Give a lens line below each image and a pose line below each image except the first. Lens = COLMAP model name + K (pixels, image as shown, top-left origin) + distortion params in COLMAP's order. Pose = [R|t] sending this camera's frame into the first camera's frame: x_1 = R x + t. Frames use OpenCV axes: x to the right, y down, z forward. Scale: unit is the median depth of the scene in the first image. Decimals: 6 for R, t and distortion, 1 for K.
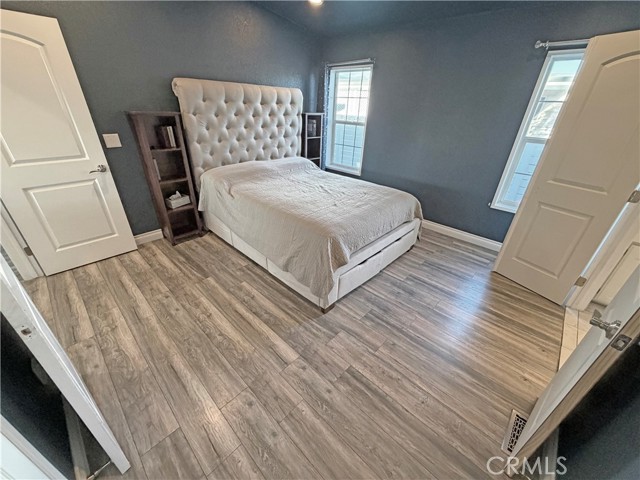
lens RADIAL K [[254.3, 0, 318.3], [0, 254.3, 240.6], [0, 0, 1]] dist [-0.001803, -0.000342]
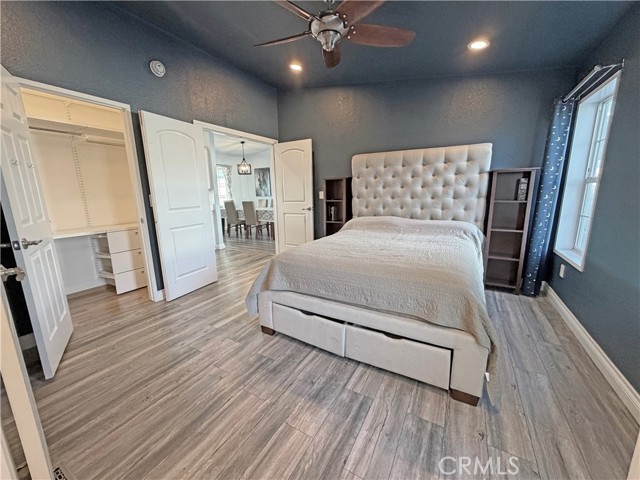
lens RADIAL K [[254.3, 0, 318.3], [0, 254.3, 240.6], [0, 0, 1]] dist [-0.001803, -0.000342]
pose [[0.235127, 0.150156, -0.960296, 0.855522], [-0.434997, 0.899783, 0.034185, -0.159482], [0.869191, 0.409688, 0.276881, 0.614721]]
